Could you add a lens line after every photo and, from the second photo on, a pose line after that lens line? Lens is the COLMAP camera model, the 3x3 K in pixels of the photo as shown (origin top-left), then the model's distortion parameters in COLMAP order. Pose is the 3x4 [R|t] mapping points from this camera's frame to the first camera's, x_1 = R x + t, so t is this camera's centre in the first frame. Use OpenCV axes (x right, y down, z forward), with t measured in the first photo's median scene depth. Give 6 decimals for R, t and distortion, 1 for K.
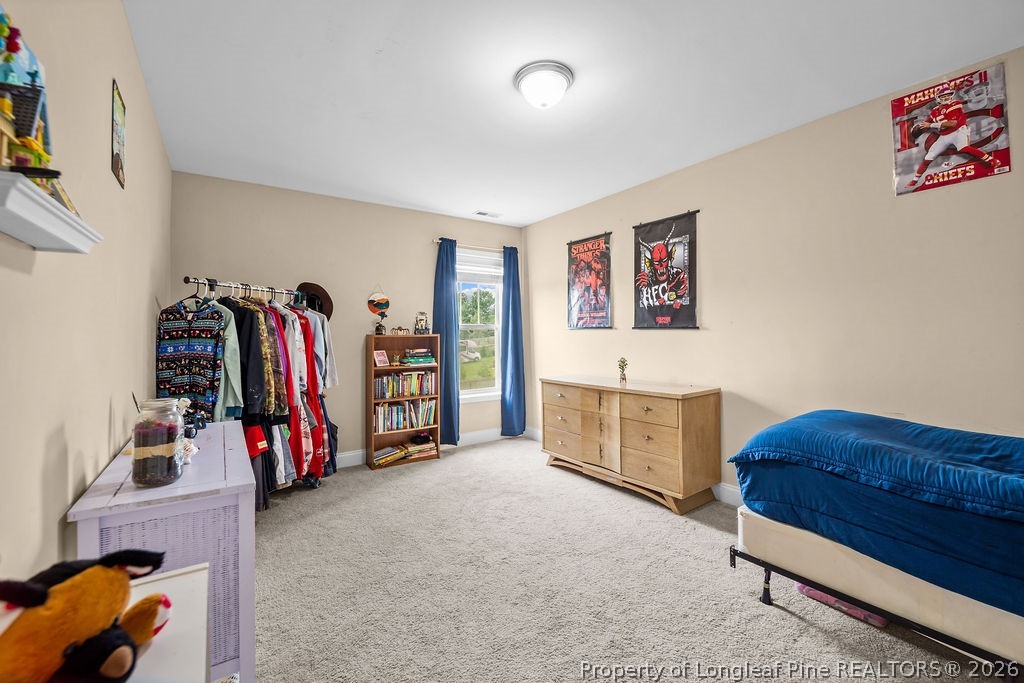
lens RADIAL K [[415.8, 0, 506.9], [0, 415.8, 332.1], [0, 0, 1]] dist [-0.000986, -0.000181]
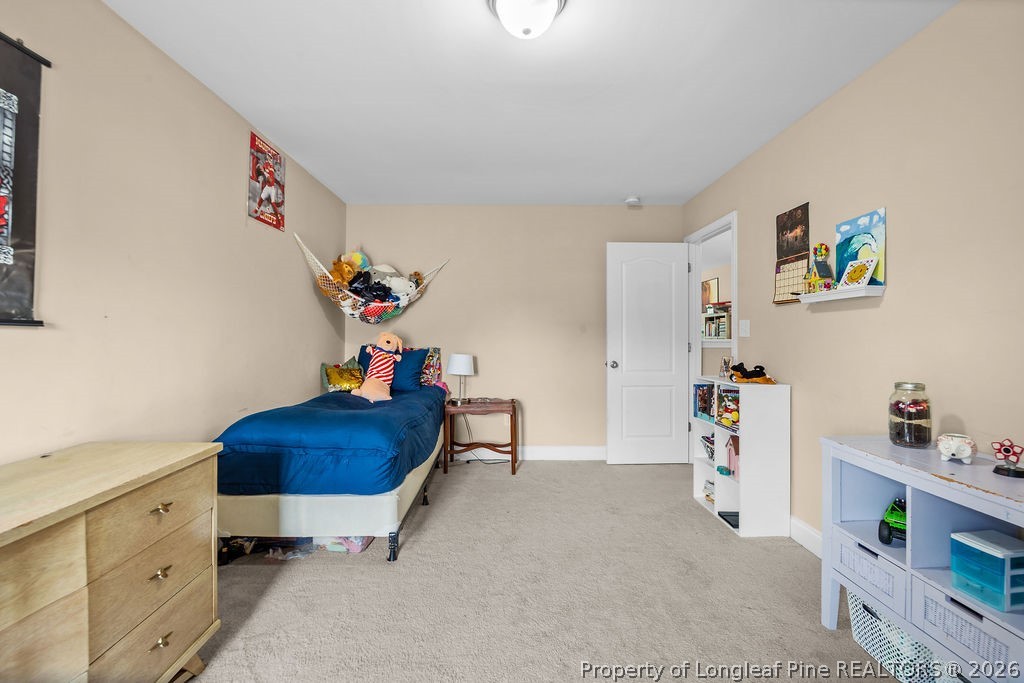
lens RADIAL K [[415.8, 0, 506.9], [0, 415.8, 332.1], [0, 0, 1]] dist [-0.000986, -0.000181]
pose [[-0.828096, 0.001952, 0.560583, -0.292941], [-0.008824, 0.999825, -0.016517, 0.002721], [-0.560517, -0.018624, -0.827933, 1.584480]]
